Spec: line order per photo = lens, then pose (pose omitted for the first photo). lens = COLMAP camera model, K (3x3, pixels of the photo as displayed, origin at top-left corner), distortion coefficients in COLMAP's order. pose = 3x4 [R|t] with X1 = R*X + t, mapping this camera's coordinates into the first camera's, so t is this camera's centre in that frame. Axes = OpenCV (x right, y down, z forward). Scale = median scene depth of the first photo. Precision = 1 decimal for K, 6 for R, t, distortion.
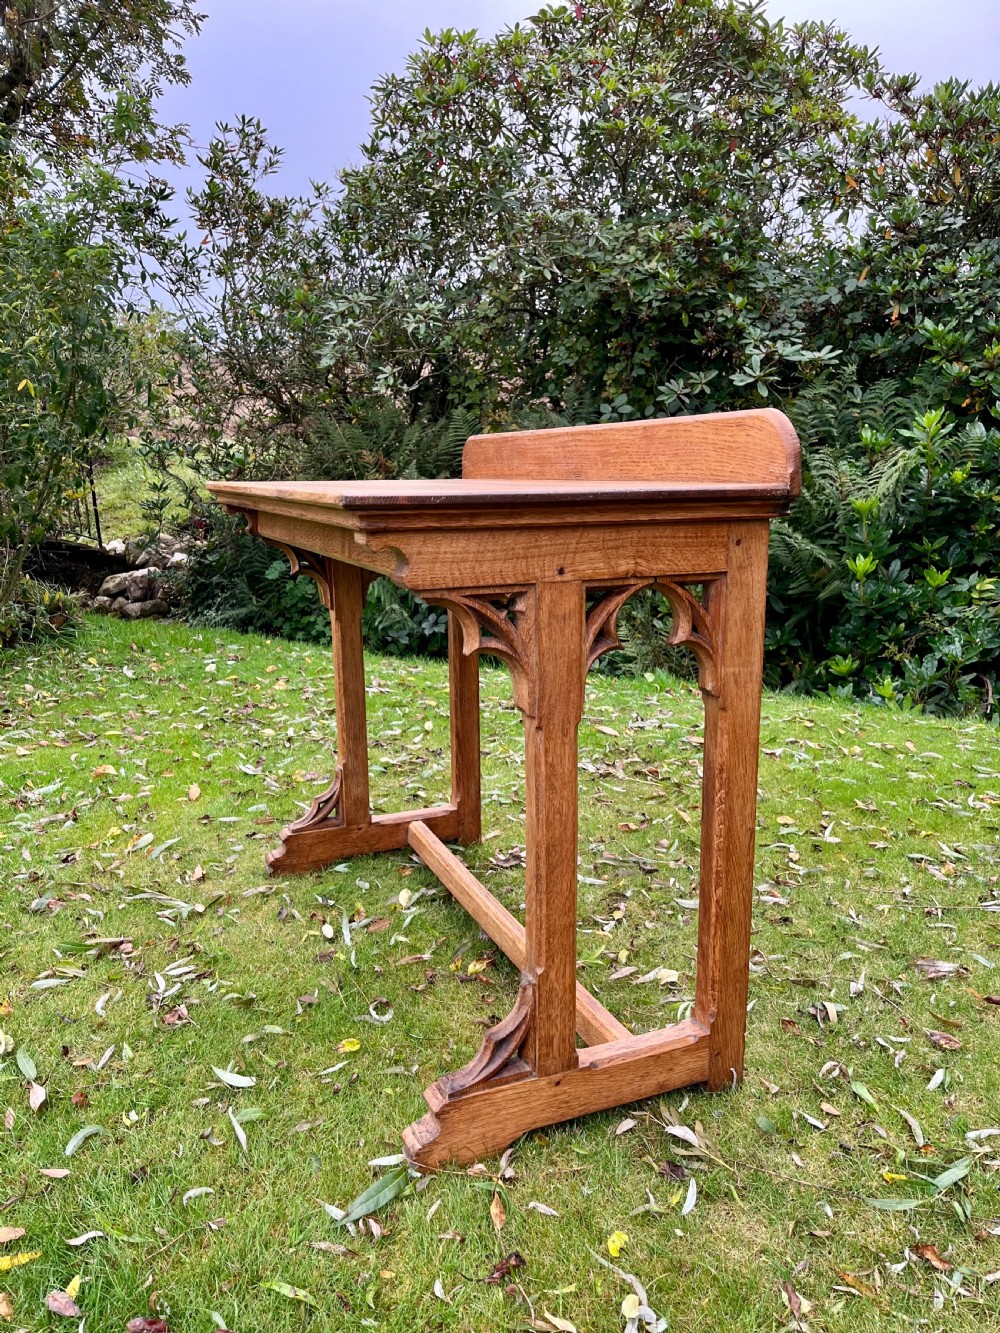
lens RADIAL K [[1008.6, 0, 509.3], [0, 1008.6, 684.2], [0, 0, 1]] dist [0.073397, -0.102649]
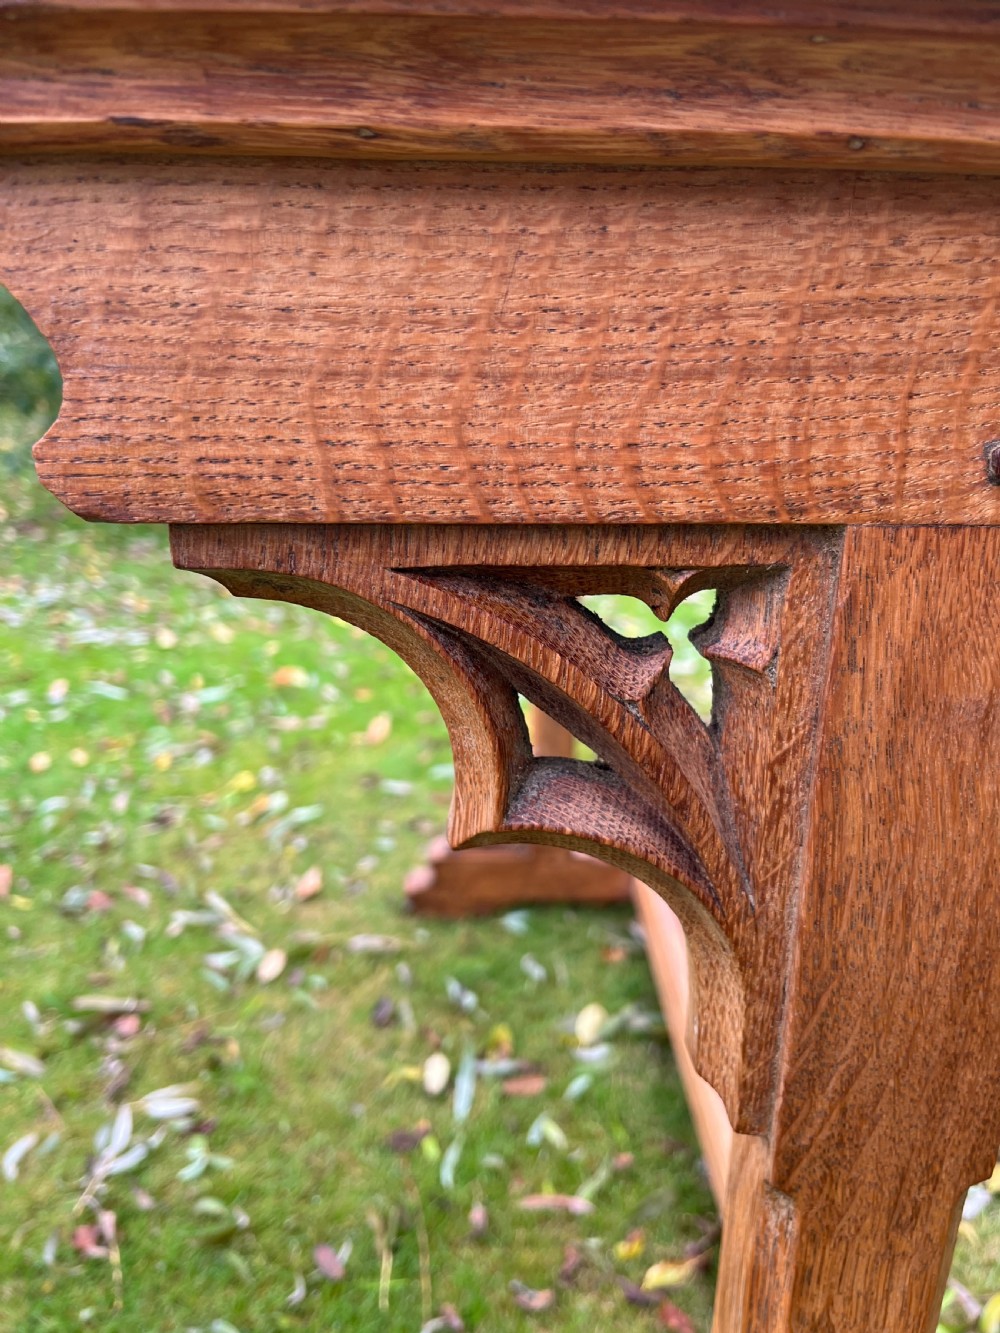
lens RADIAL K [[1039.2, 0, 511.9], [0, 1039.2, 679.7], [0, 0, 1]] dist [0.061029, -0.126072]
pose [[0.934777, 0.135674, -0.328305, 0.016760], [-0.094130, 0.985758, 0.139357, -0.043619], [0.342537, -0.099364, 0.934235, 0.375771]]
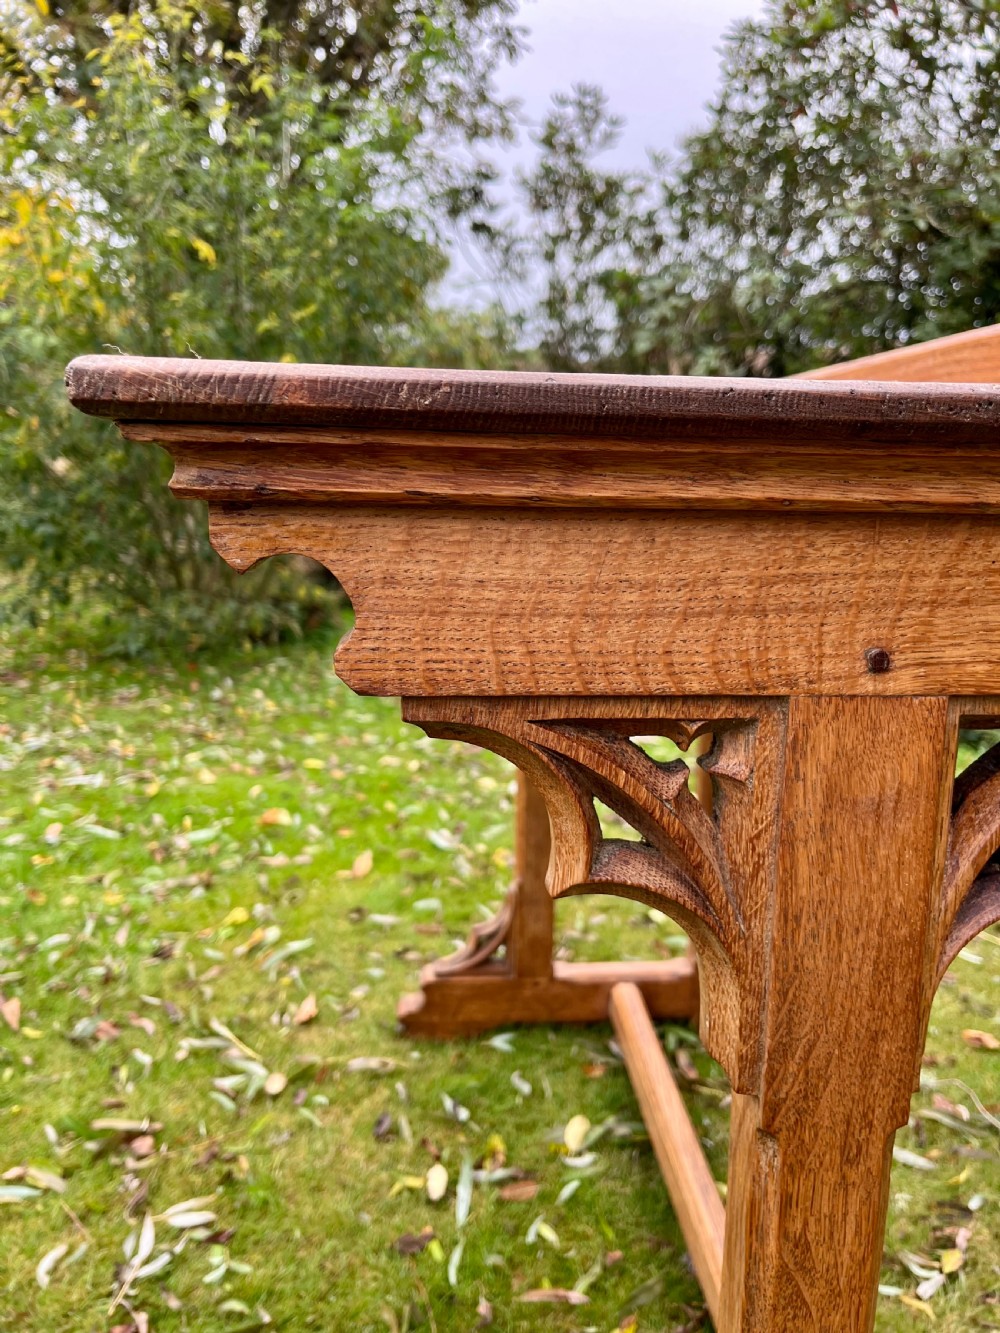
lens RADIAL K [[1026.0, 0, 508.9], [0, 1026.0, 677.7], [0, 0, 1]] dist [0.070675, -0.116798]
pose [[0.949103, 0.086033, -0.302988, 0.018836], [-0.091433, 0.995805, -0.003656, -0.045101], [0.301402, 0.031173, 0.952987, 0.313794]]
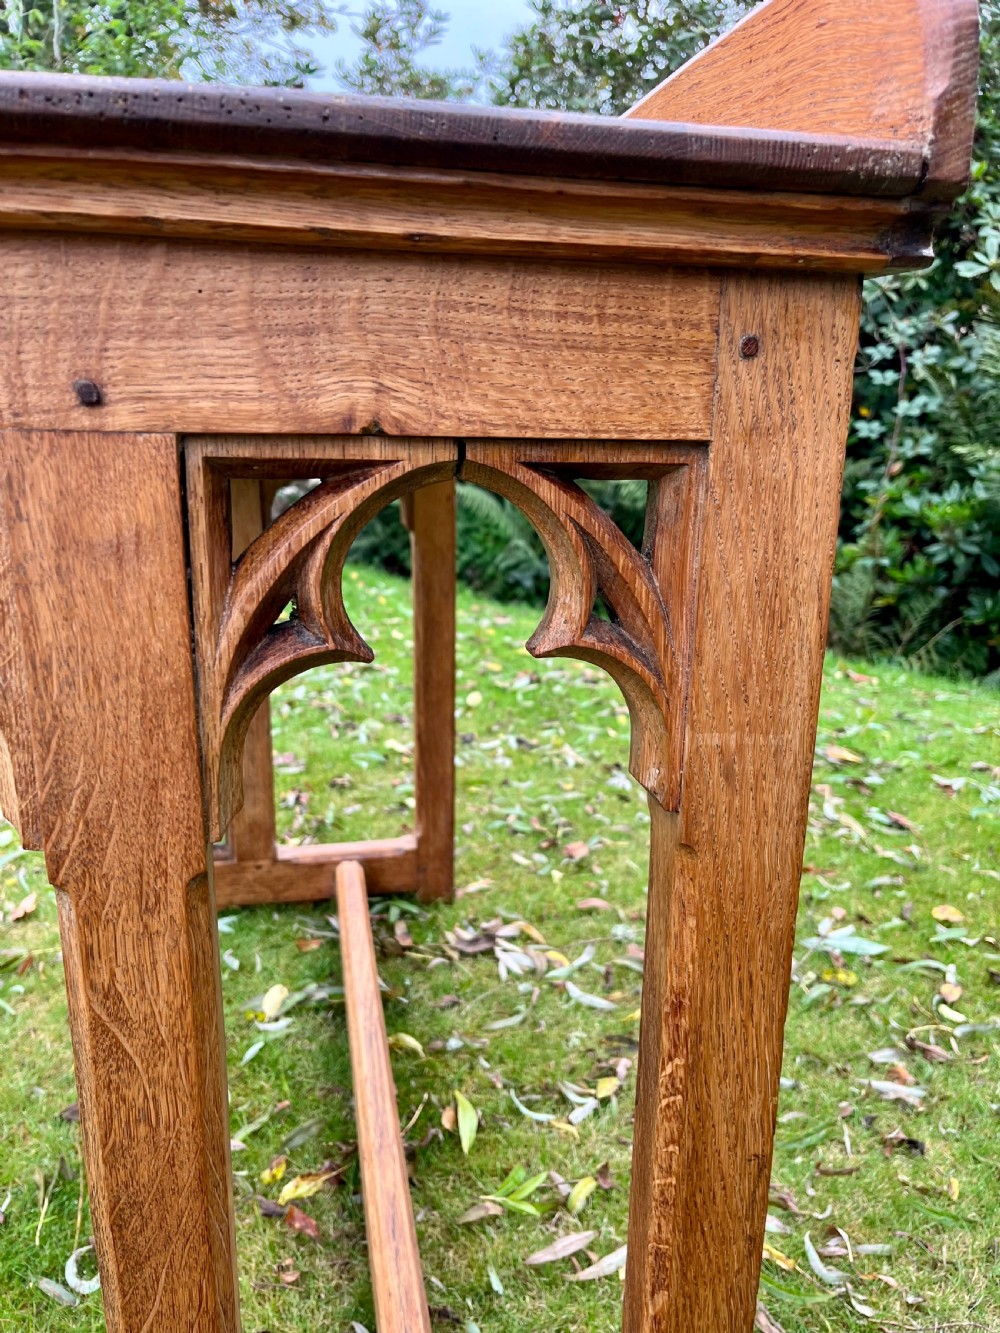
lens RADIAL K [[1023.2, 0, 510.6], [0, 1023.2, 681.1], [0, 0, 1]] dist [0.055151, -0.082434]
pose [[0.980860, 0.079001, -0.177969, 0.110162], [-0.069497, 0.995835, 0.059023, -0.025506], [0.181891, -0.045525, 0.982264, 0.337095]]
